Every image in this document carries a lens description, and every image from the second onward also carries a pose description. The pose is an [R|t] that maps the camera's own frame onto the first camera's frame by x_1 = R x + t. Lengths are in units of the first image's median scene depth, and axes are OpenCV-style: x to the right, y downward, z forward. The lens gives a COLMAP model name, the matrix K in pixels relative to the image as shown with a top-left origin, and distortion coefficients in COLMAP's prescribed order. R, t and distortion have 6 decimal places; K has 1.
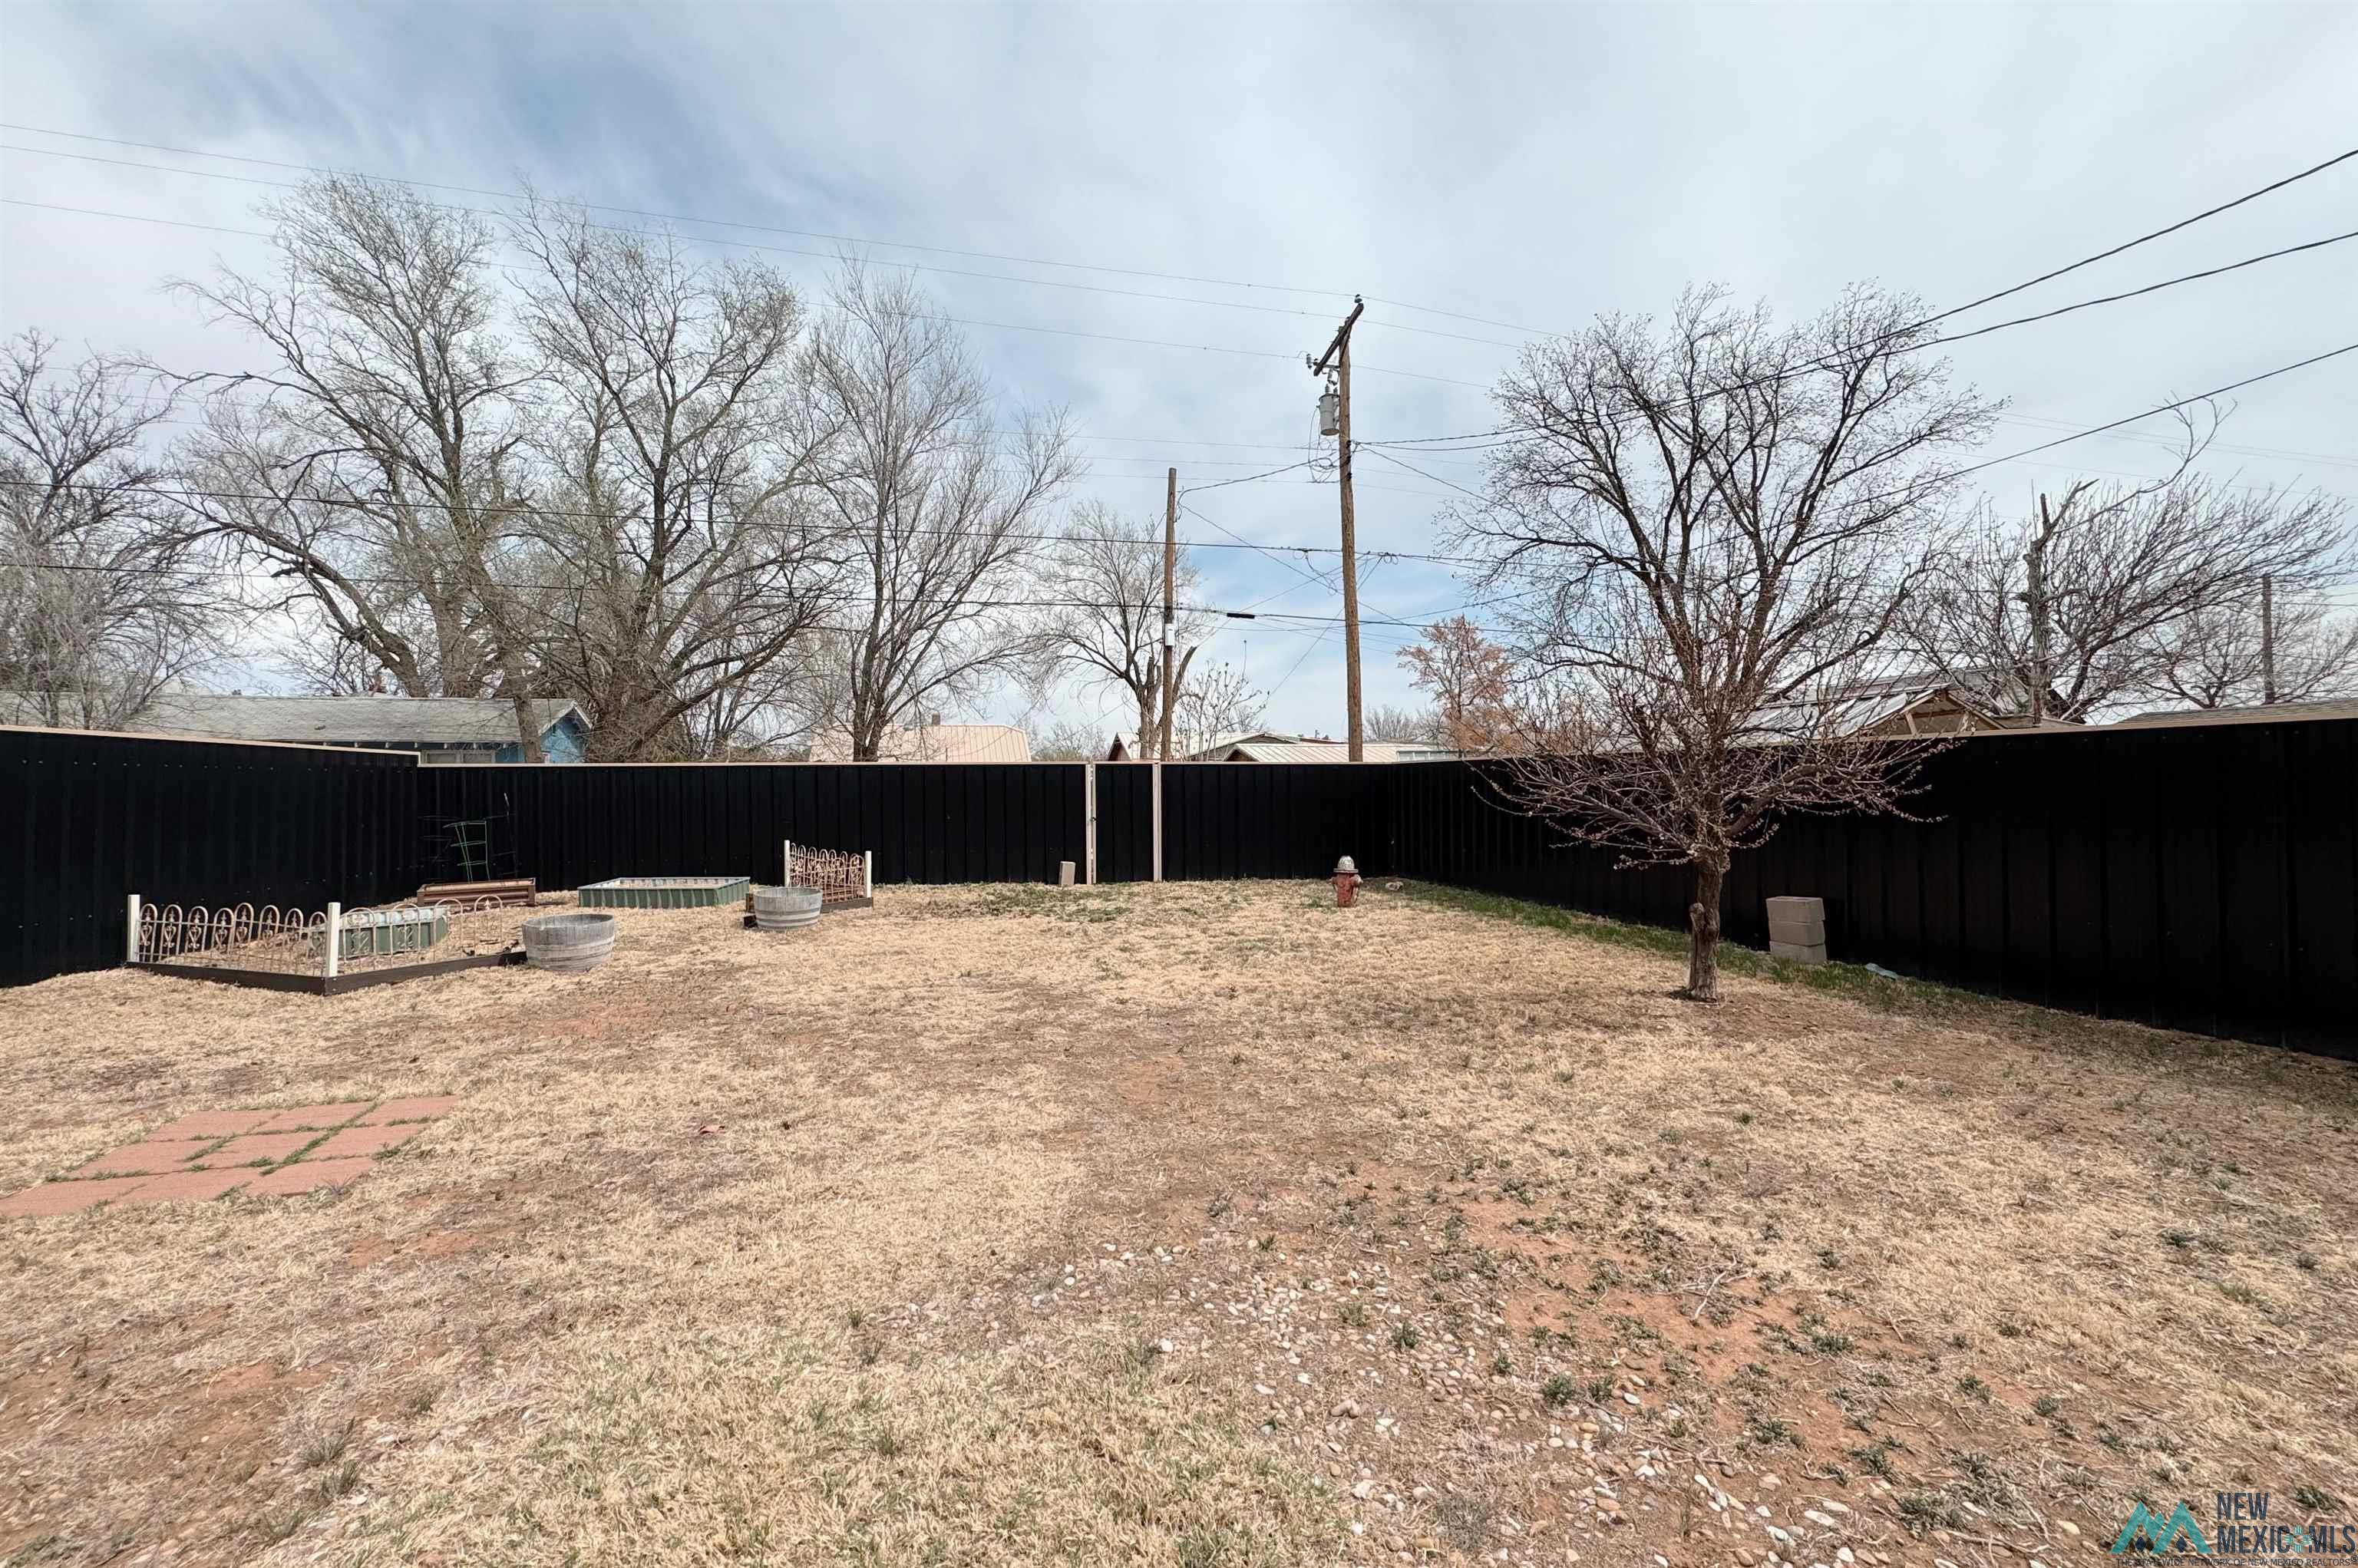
lens RADIAL K [[932.7, 0, 1177.2], [0, 932.7, 780.6], [0, 0, 1]] dist [-0.005469, 0.000560]
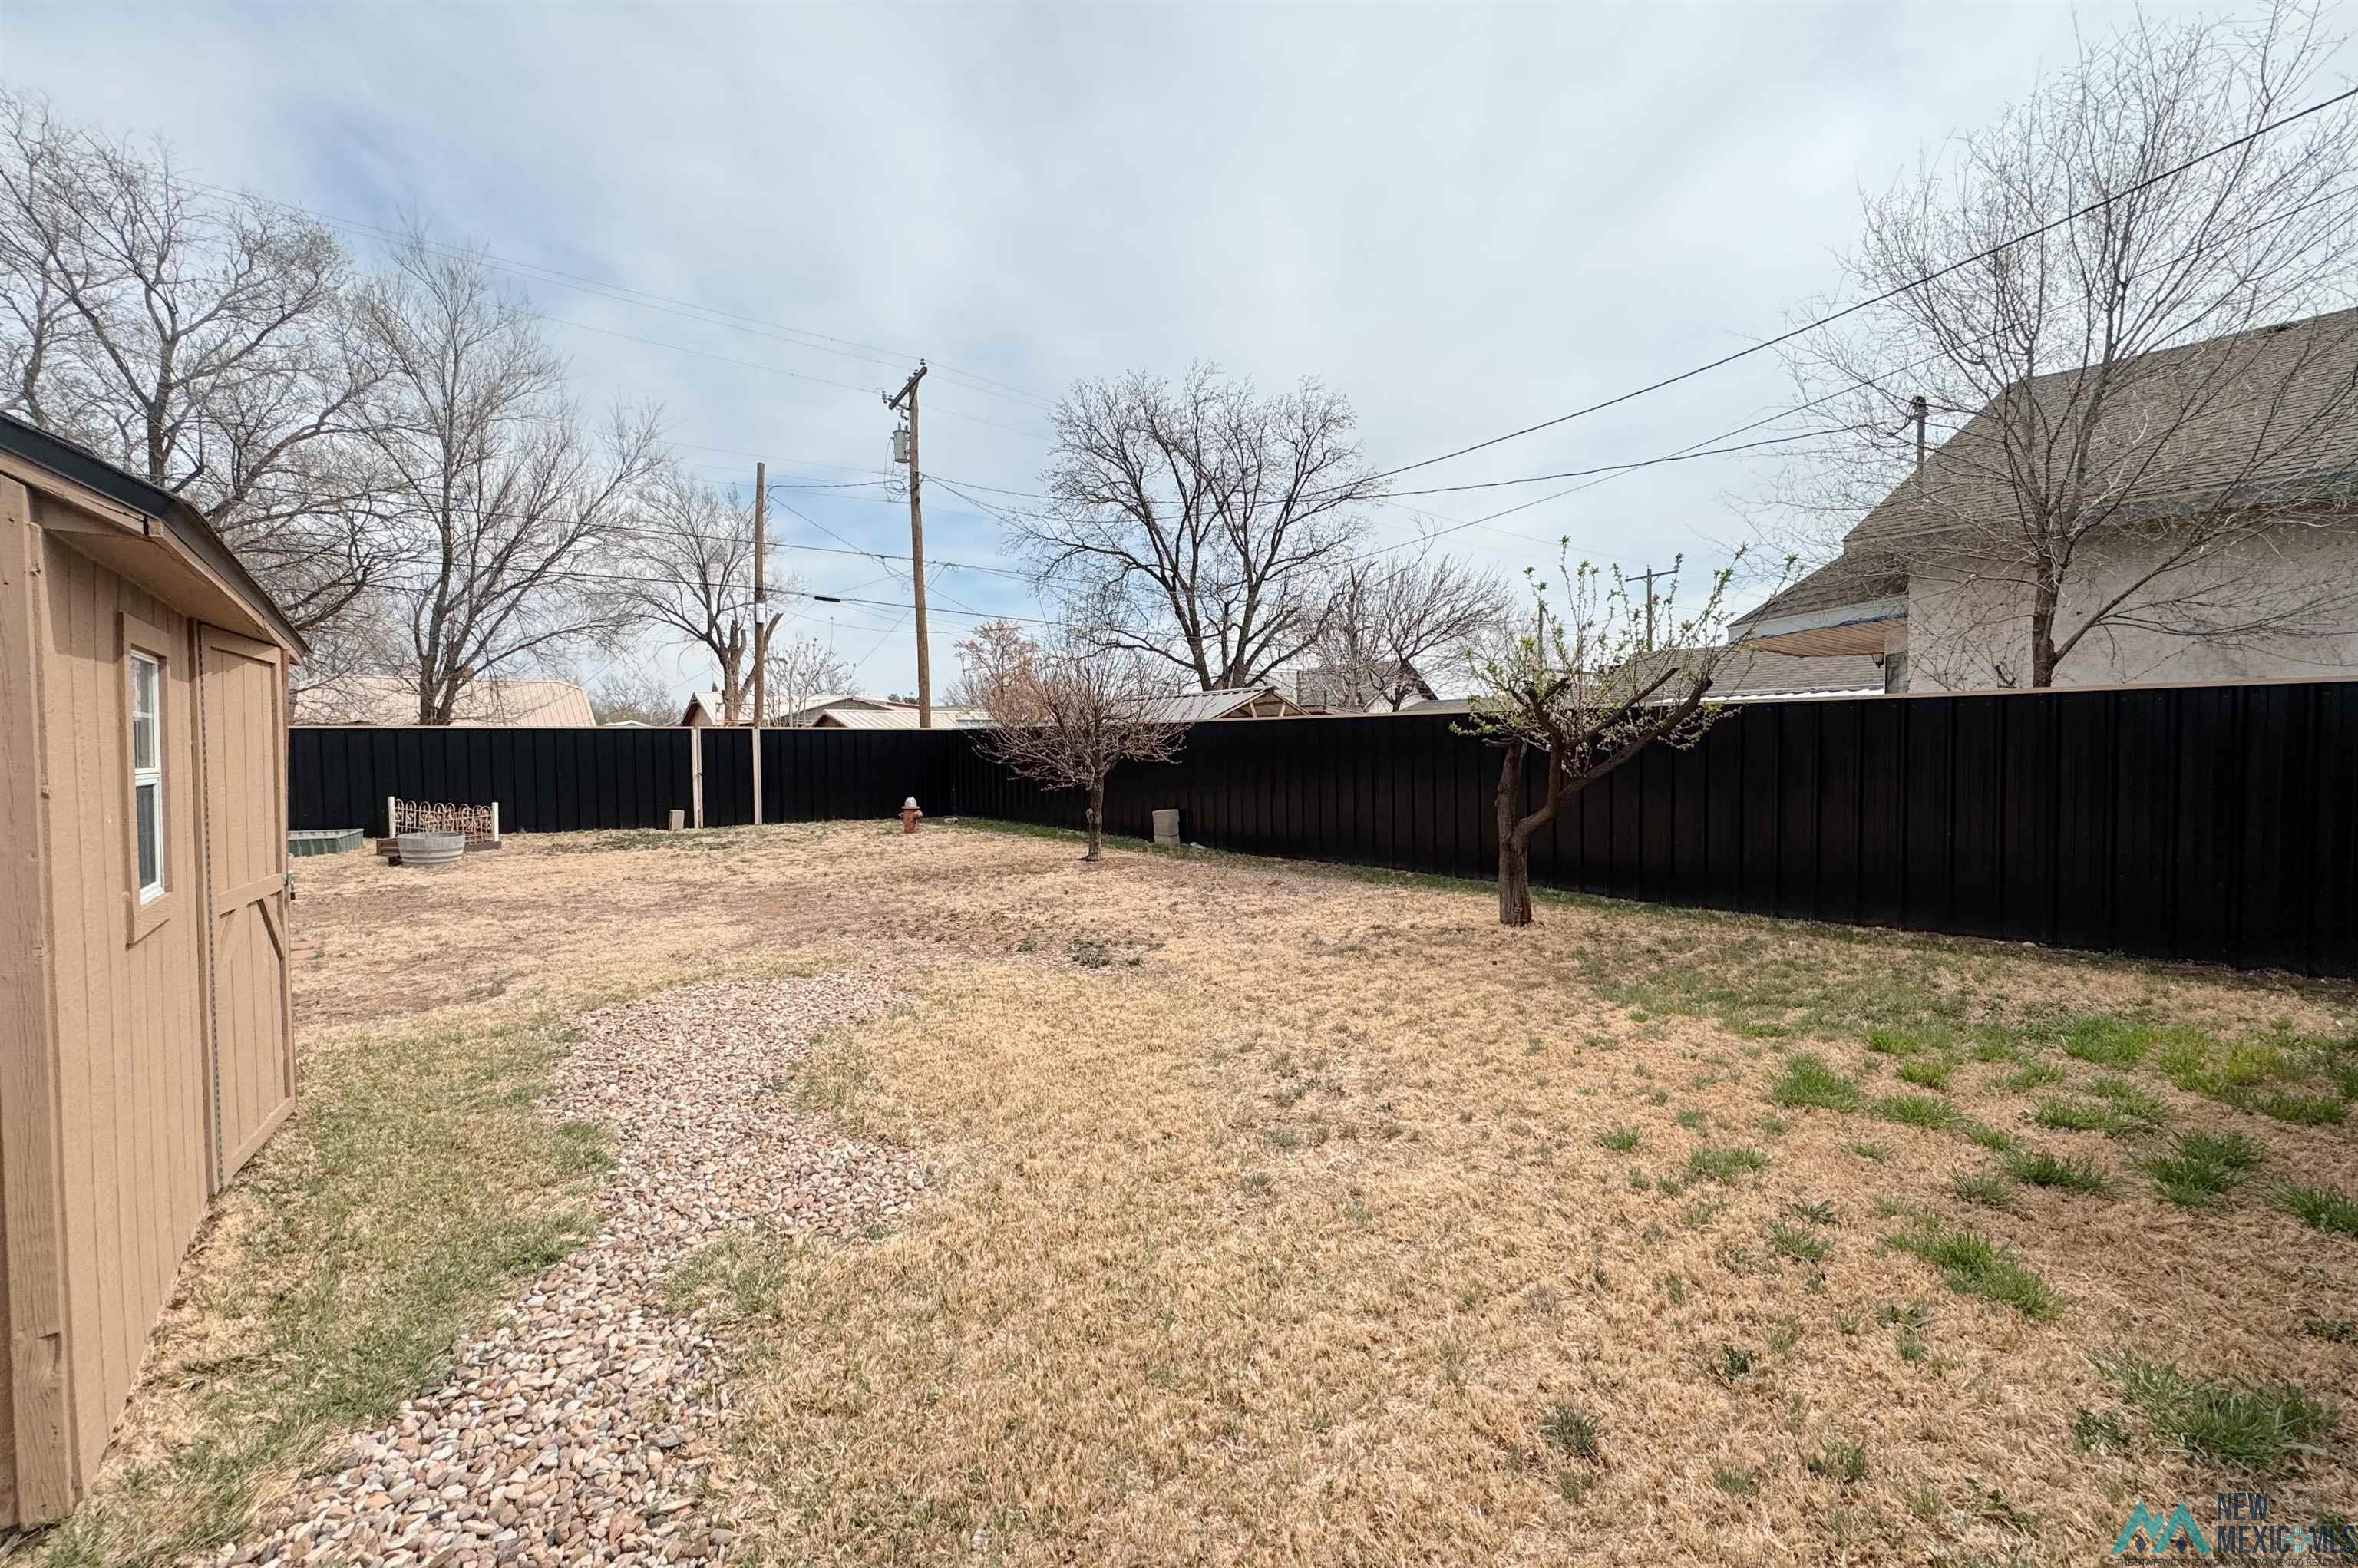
lens RADIAL K [[932.7, 0, 1174.4], [0, 932.7, 779.3], [0, 0, 1]] dist [-0.005469, 0.000560]
pose [[0.912177, -0.015527, 0.409502, -0.017701], [-0.001172, 0.999179, 0.040496, -0.001544], [-0.409794, -0.037419, 0.911410, -0.263347]]
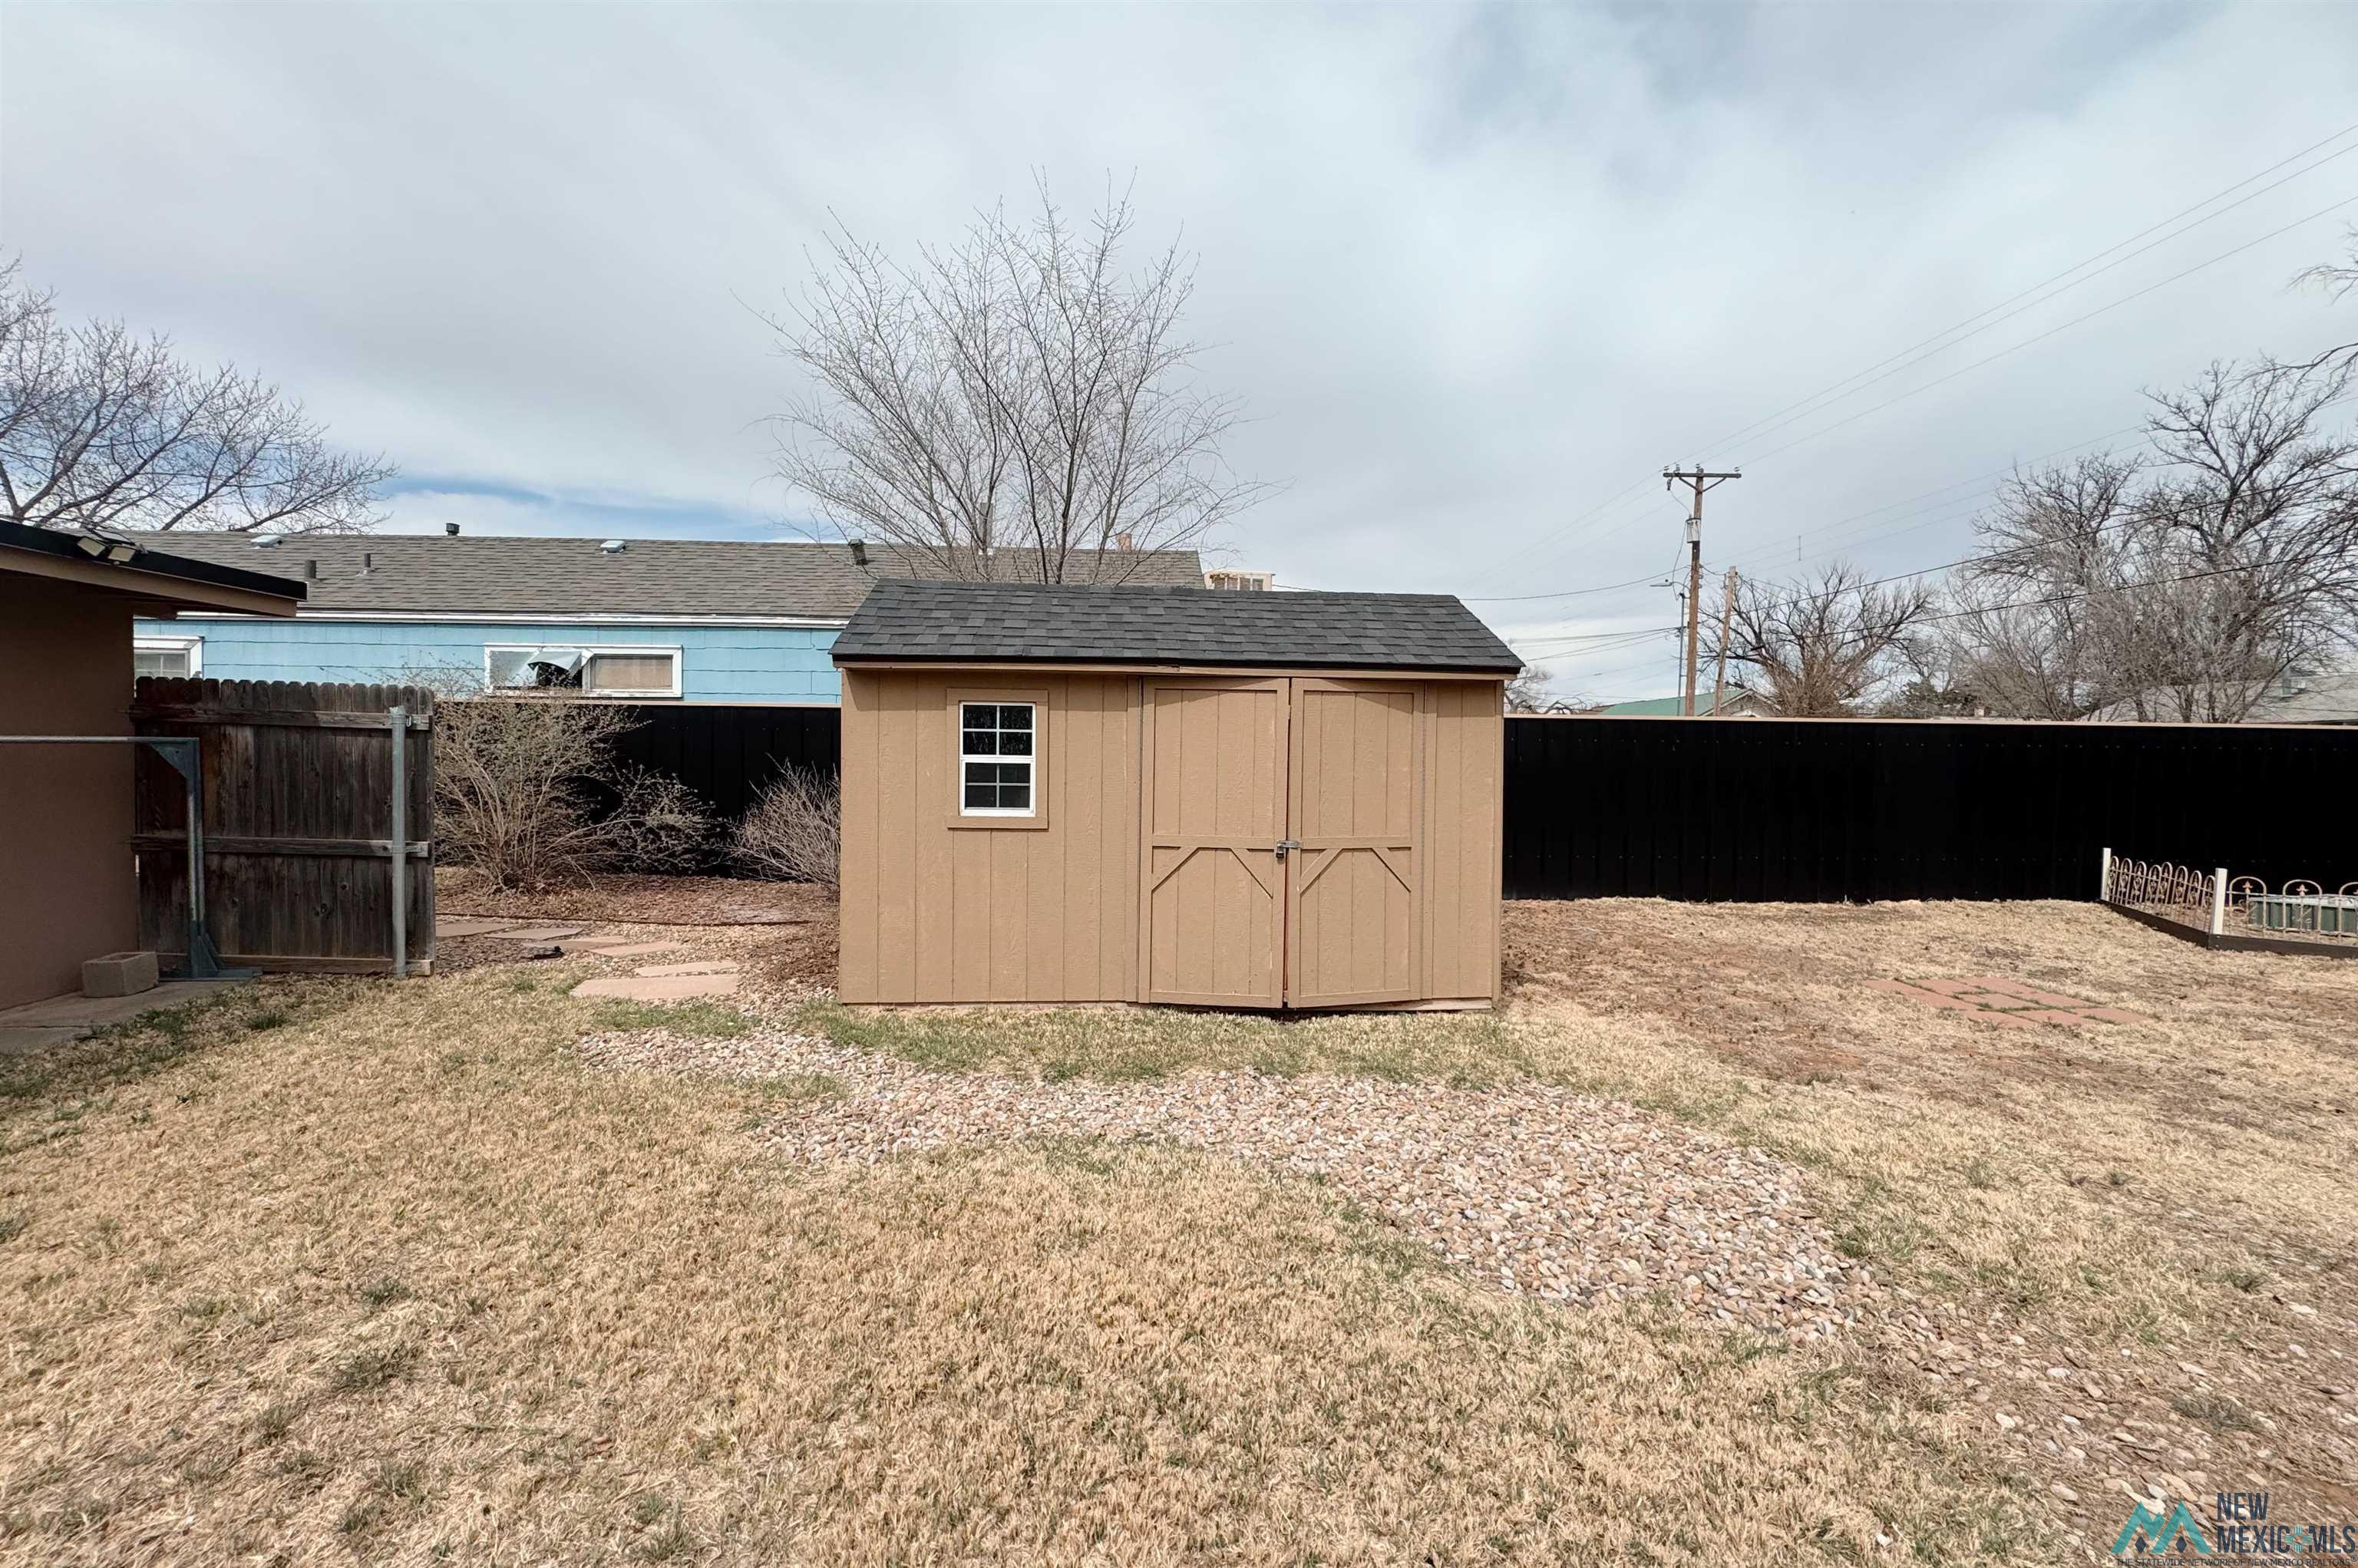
lens RADIAL K [[932.7, 0, 1185.5], [0, 932.7, 781.8], [0, 0, 1]] dist [-0.005469, 0.000560]
pose [[-0.199772, 0.024730, -0.979530, 0.160335], [-0.006156, 0.999630, 0.026493, 0.002158], [0.979823, 0.011323, -0.199546, 0.001156]]
